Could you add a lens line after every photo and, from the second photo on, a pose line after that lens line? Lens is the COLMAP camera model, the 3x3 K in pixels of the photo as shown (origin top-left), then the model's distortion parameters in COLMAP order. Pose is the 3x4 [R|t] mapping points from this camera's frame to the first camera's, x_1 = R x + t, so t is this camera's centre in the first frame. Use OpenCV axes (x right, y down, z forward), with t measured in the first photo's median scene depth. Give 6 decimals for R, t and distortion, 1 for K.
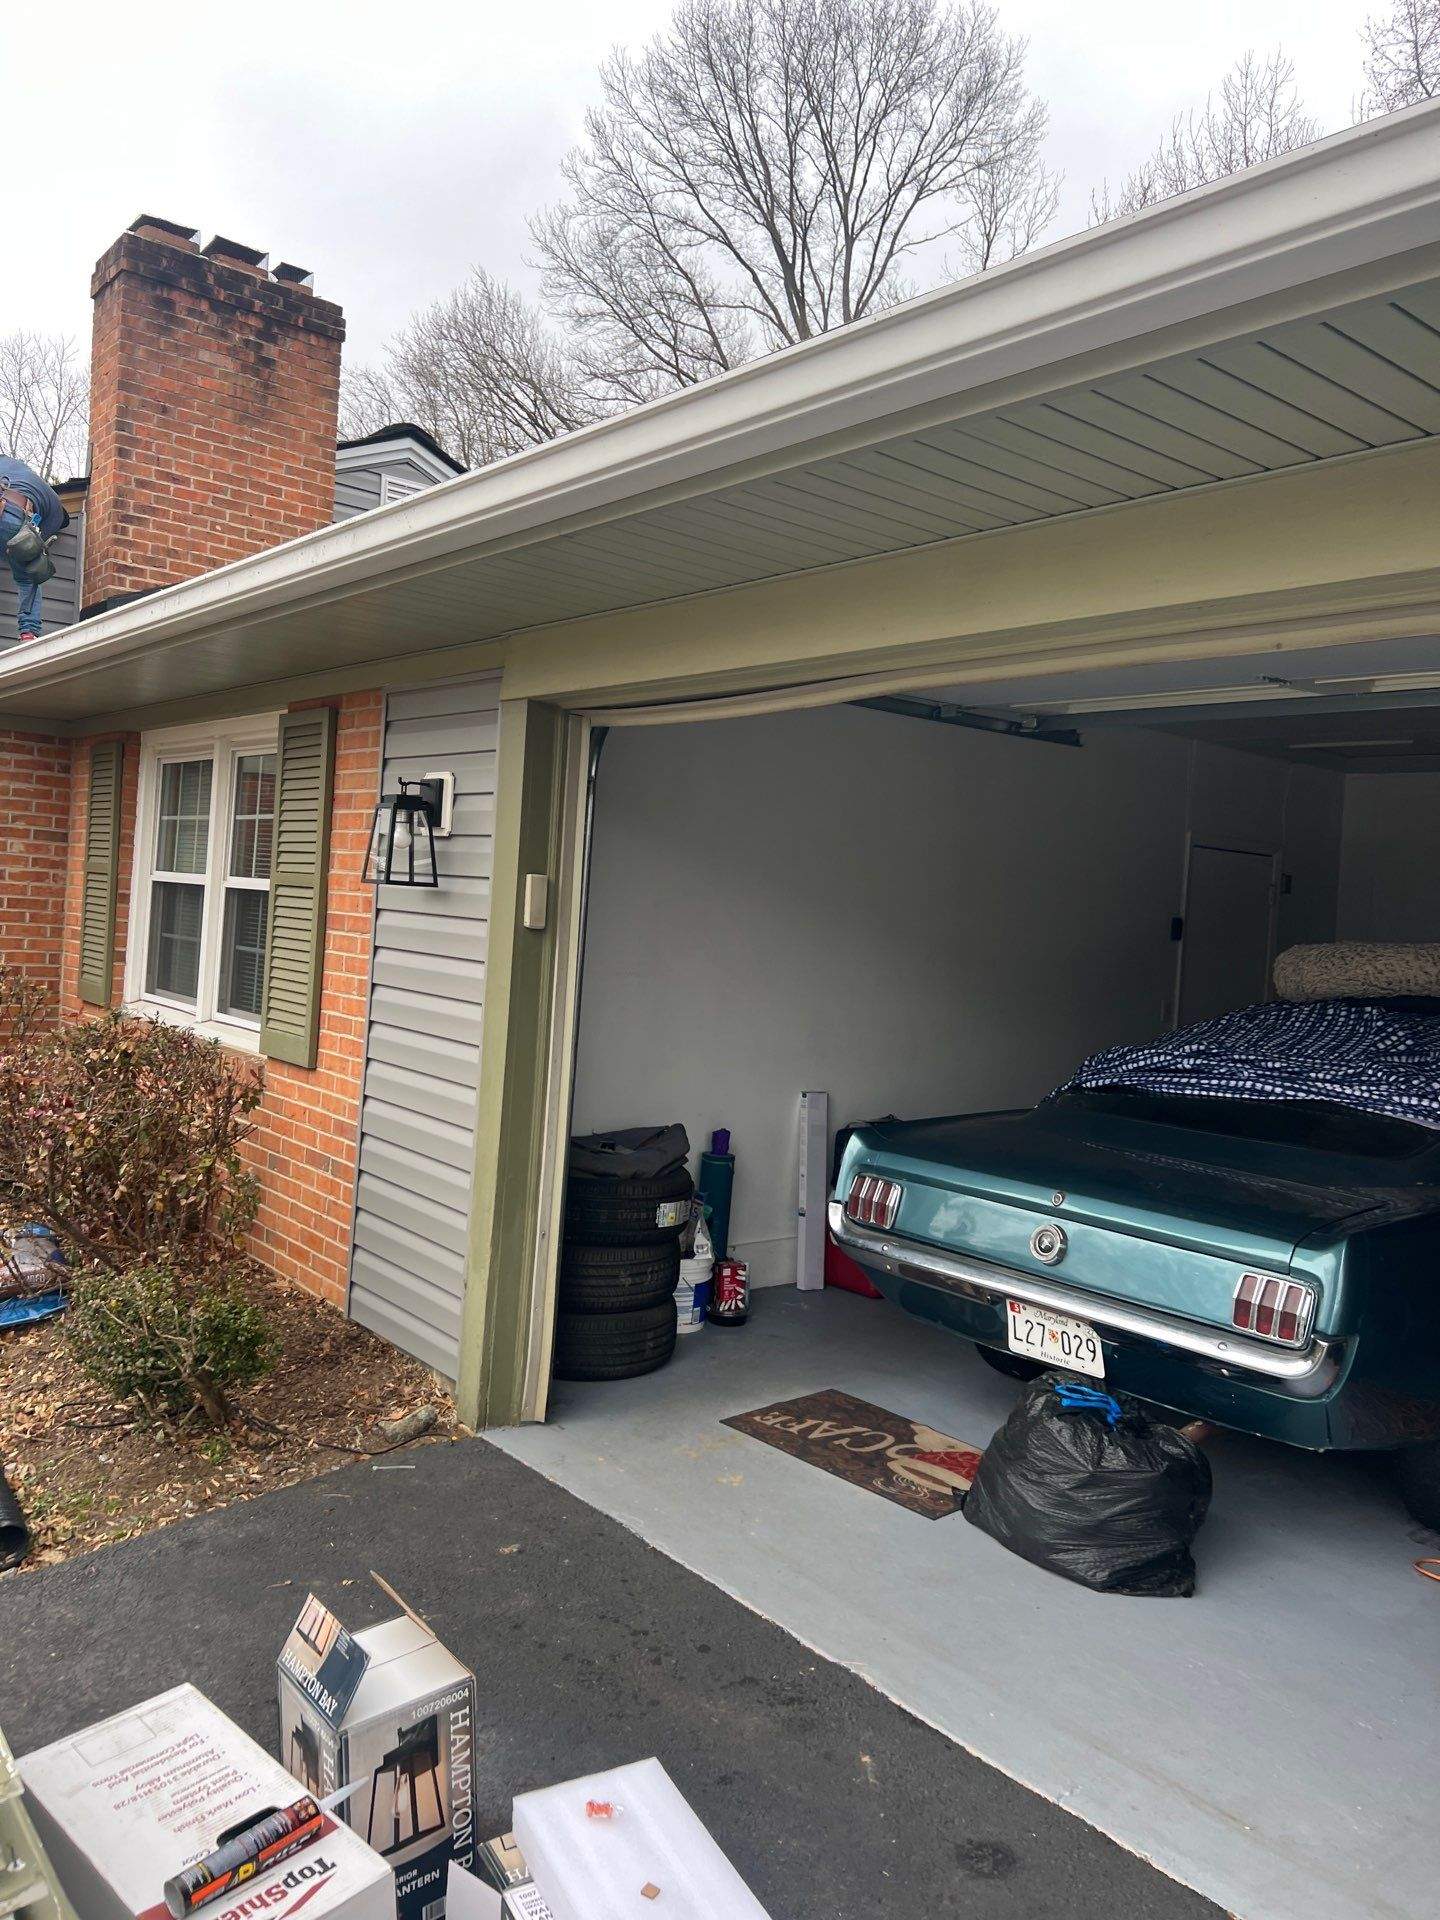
lens RADIAL K [[1447.6, 0, 708.0], [0, 1447.6, 961.4], [0, 0, 1]] dist [0.024912, -0.002101]
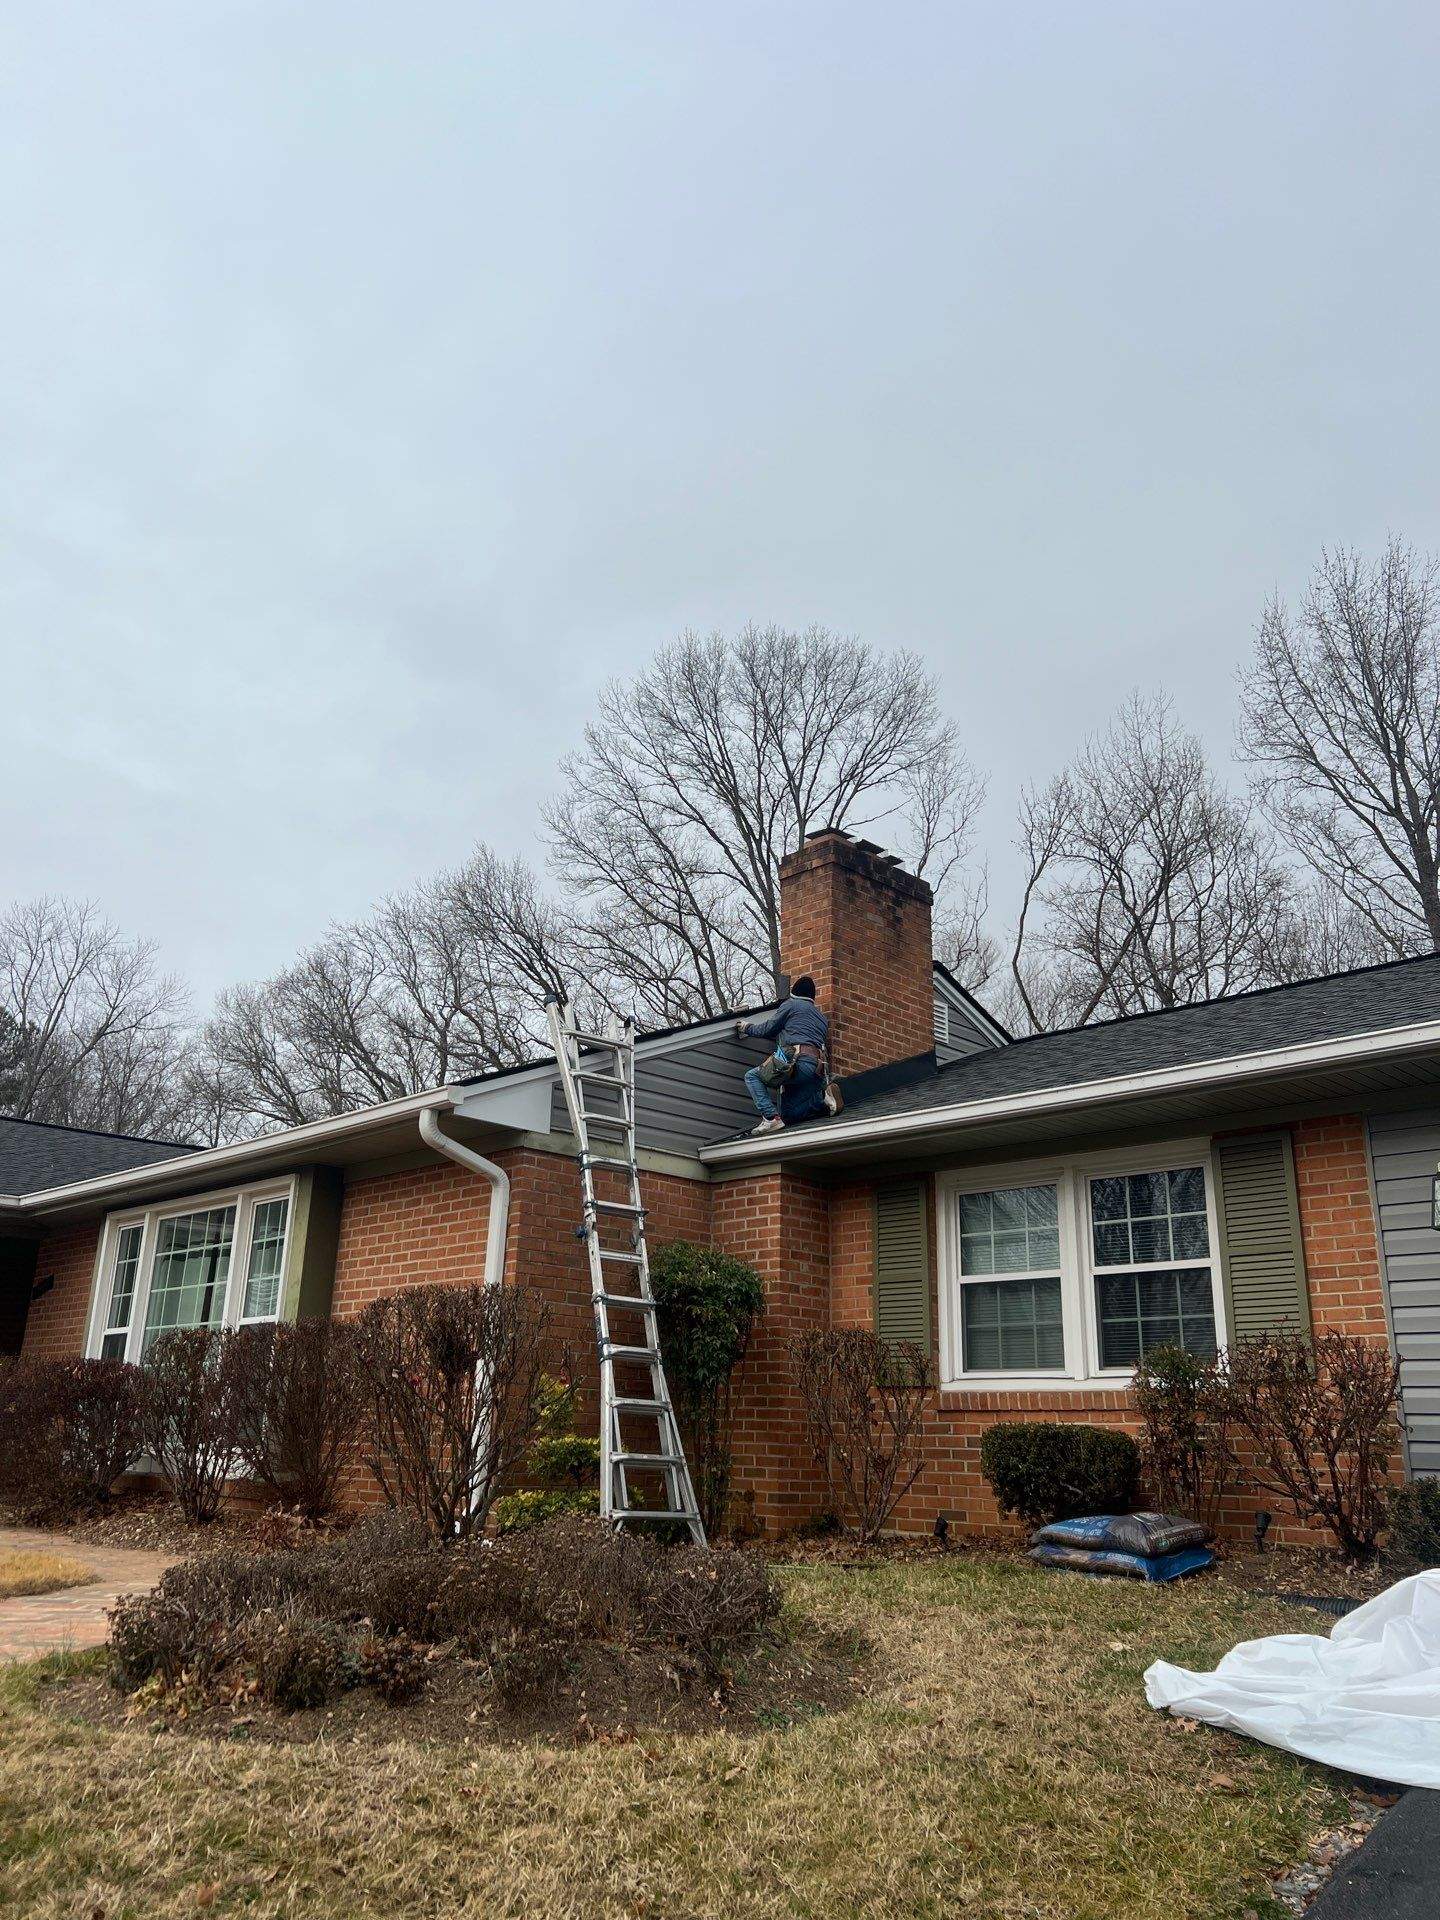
lens RADIAL K [[1444.9, 0, 711.6], [0, 1444.9, 956.3], [0, 0, 1]] dist [0.127628, -0.266813]
pose [[0.994552, -0.006283, 0.104049, -0.652465], [0.042882, 0.934469, -0.353453, 0.109279], [-0.095009, 0.355989, 0.929648, -0.273586]]
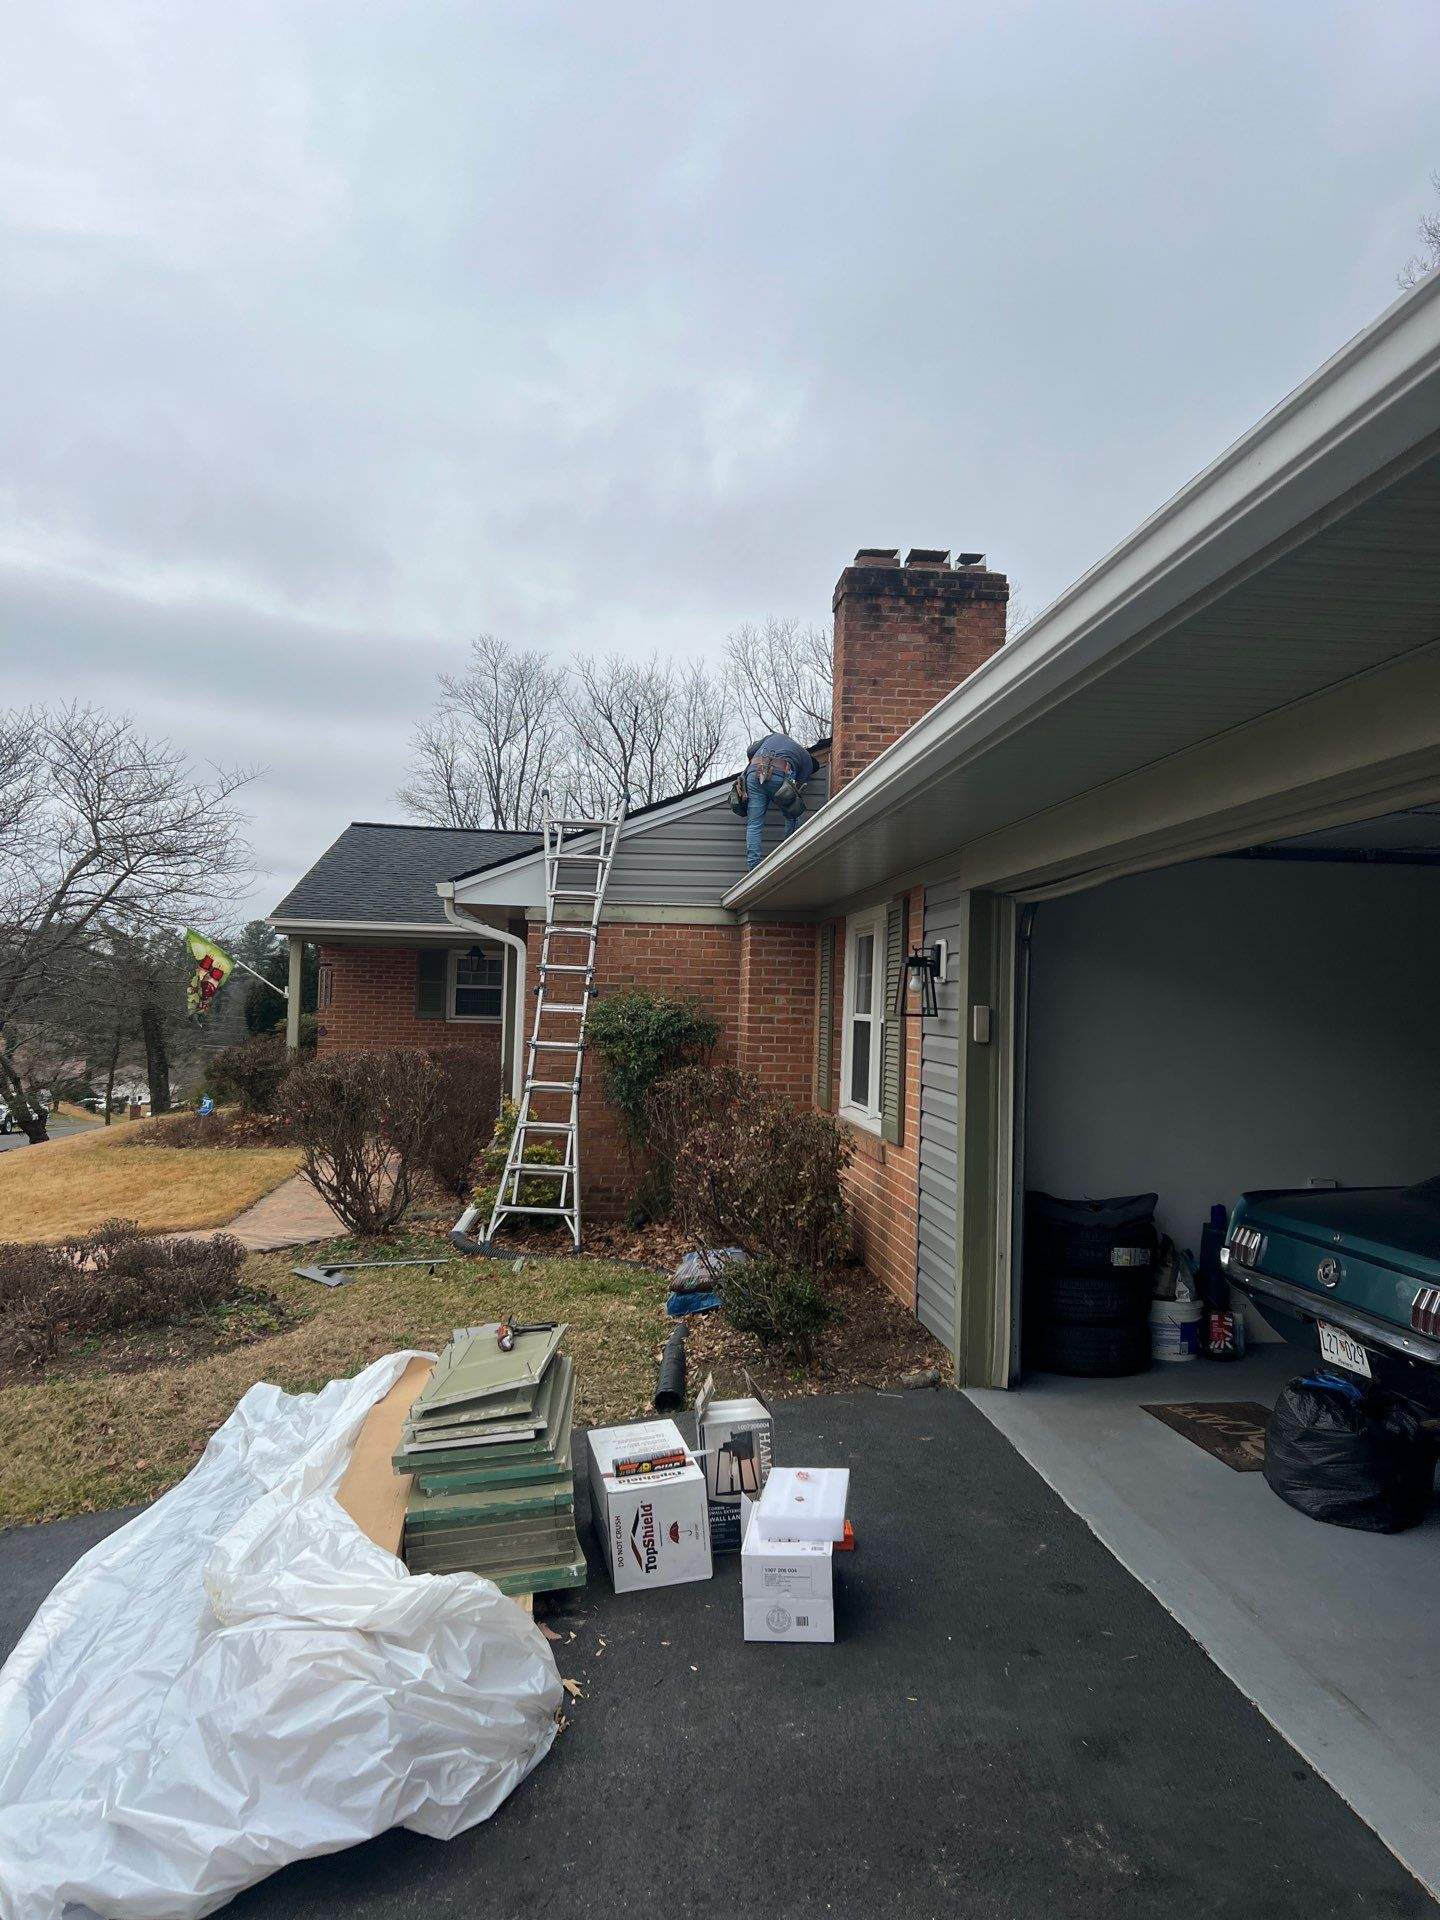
lens RADIAL K [[1433.3, 0, 723.8], [0, 1433.3, 952.9], [0, 0, 1]] dist [0.126279, -0.182935]
pose [[0.830221, -0.065737, -0.553545, 0.251849], [0.009922, 0.994608, -0.103234, 0.018920], [0.557346, 0.080215, 0.826396, -0.196492]]
